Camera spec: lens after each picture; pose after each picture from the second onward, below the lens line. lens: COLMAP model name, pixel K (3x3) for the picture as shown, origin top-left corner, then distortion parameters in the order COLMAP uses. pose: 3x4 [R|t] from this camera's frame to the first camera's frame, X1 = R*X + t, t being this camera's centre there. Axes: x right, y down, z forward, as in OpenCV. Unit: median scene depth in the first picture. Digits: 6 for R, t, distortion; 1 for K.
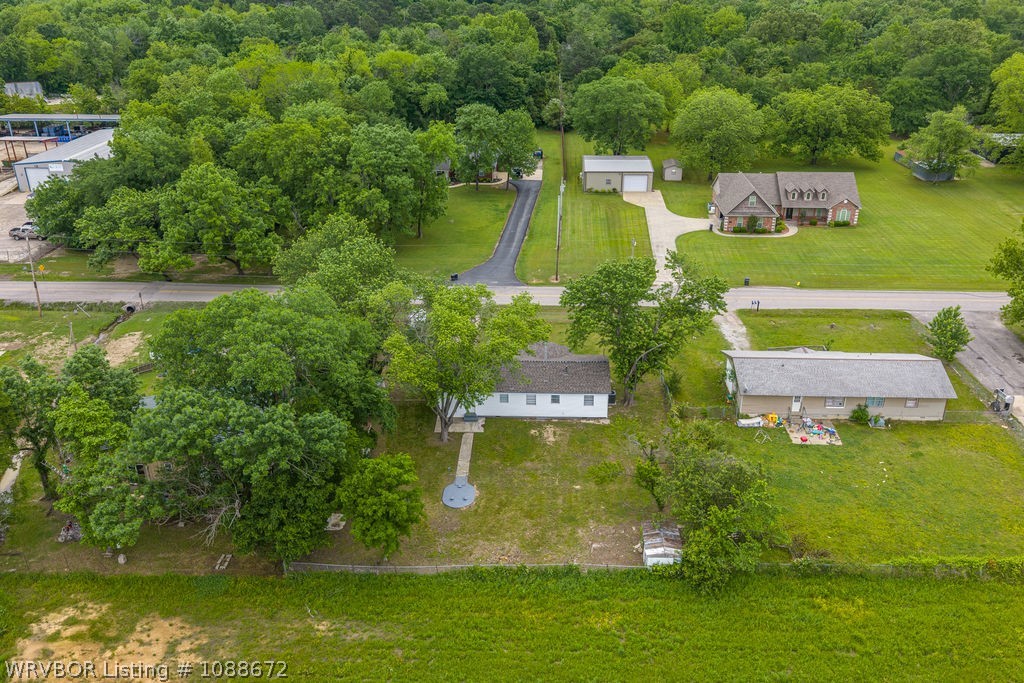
lens RADIAL K [[851.1, 0, 515.8], [0, 851.1, 334.3], [0, 0, 1]] dist [0.022288, -0.038271]
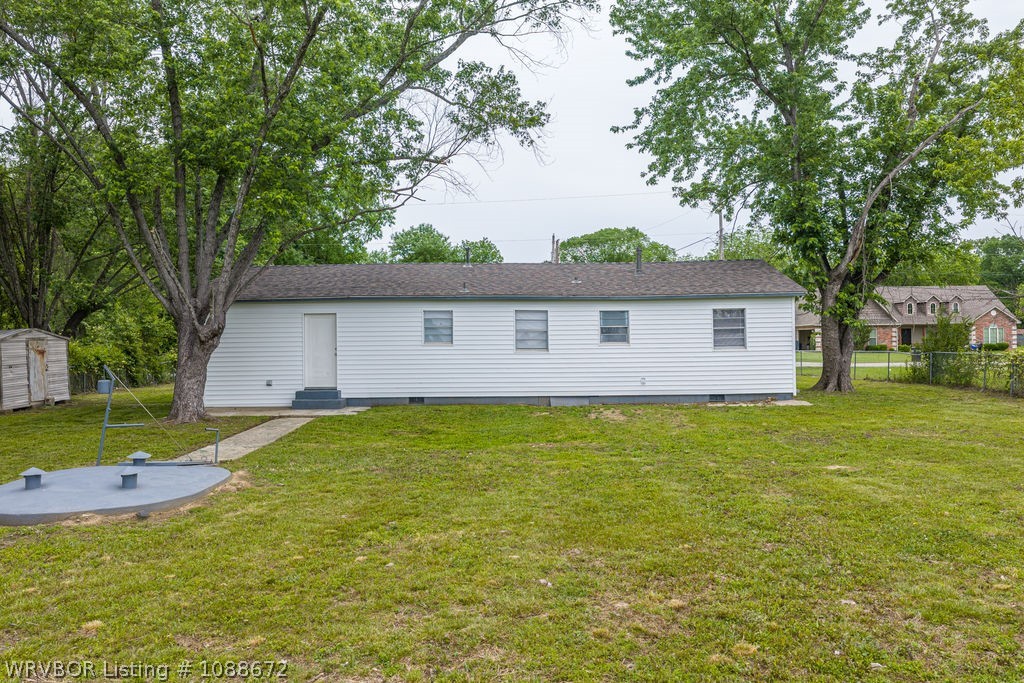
lens RADIAL K [[851.1, 0, 515.8], [0, 851.1, 334.3], [0, 0, 1]] dist [0.022288, -0.038271]
pose [[0.998907, -0.007749, 0.046085, -0.000564], [0.026540, 0.905764, -0.422951, 0.199347], [-0.038465, 0.423712, 0.904980, 0.735412]]
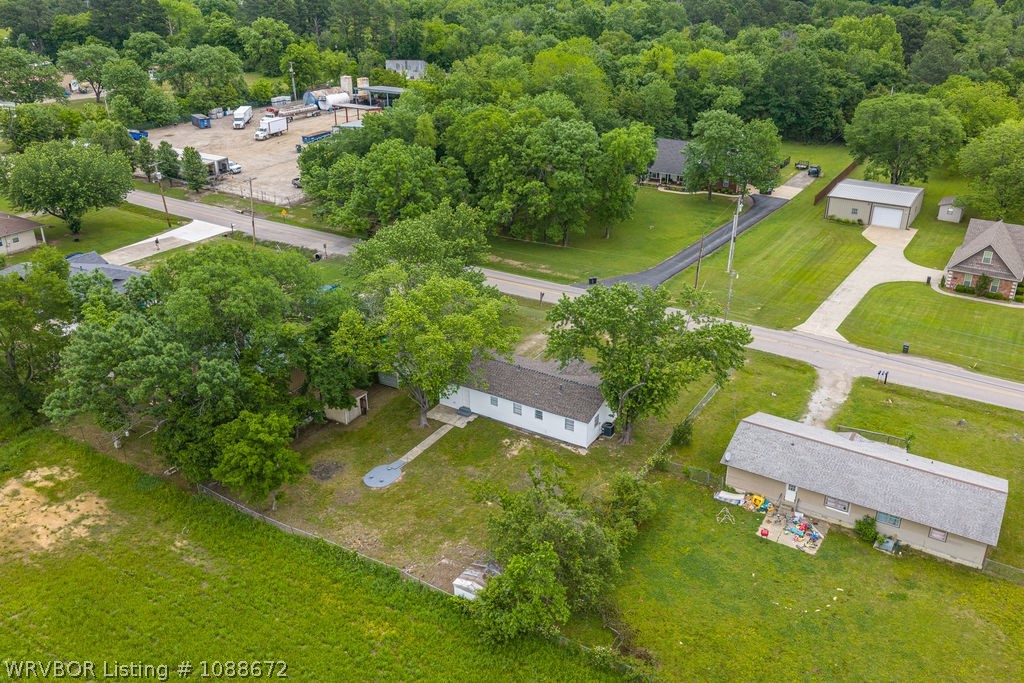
lens RADIAL K [[851.1, 0, 515.8], [0, 851.1, 334.3], [0, 0, 1]] dist [0.022288, -0.038271]
pose [[0.866928, 0.207159, -0.453344, 0.438702], [-0.205387, 0.977202, 0.053779, -0.058804], [0.454150, 0.046489, 0.889712, 0.126892]]
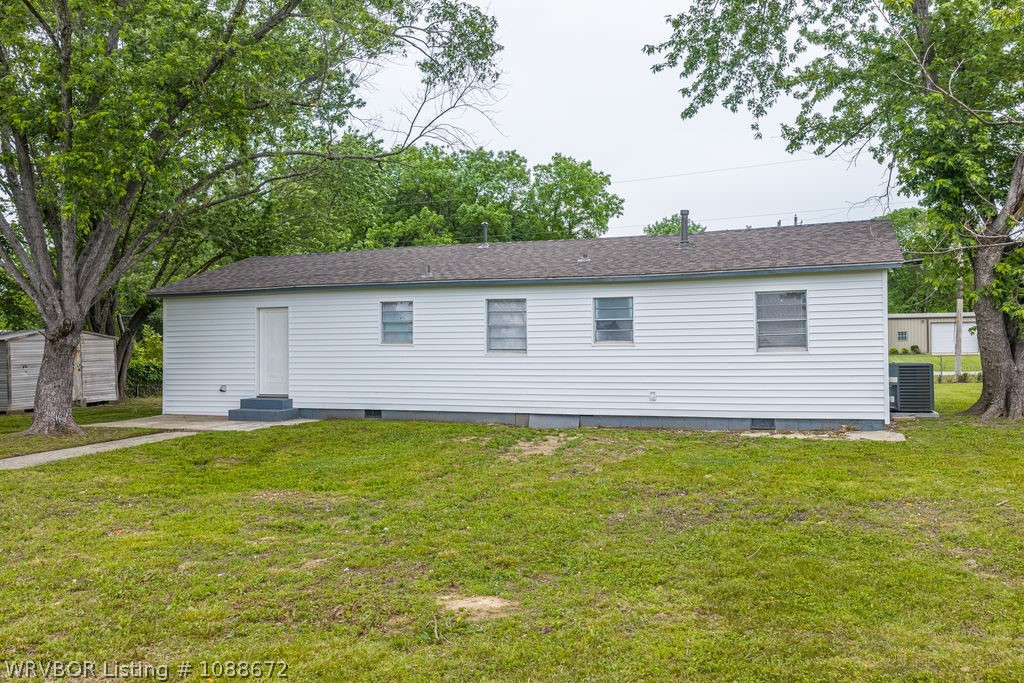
lens RADIAL K [[851.1, 0, 515.8], [0, 851.1, 334.3], [0, 0, 1]] dist [0.022288, -0.038271]
pose [[0.946521, -0.011209, -0.322448, 0.090263], [-0.126683, 0.906224, -0.403372, 0.165773], [0.296732, 0.422649, 0.856340, 0.811056]]
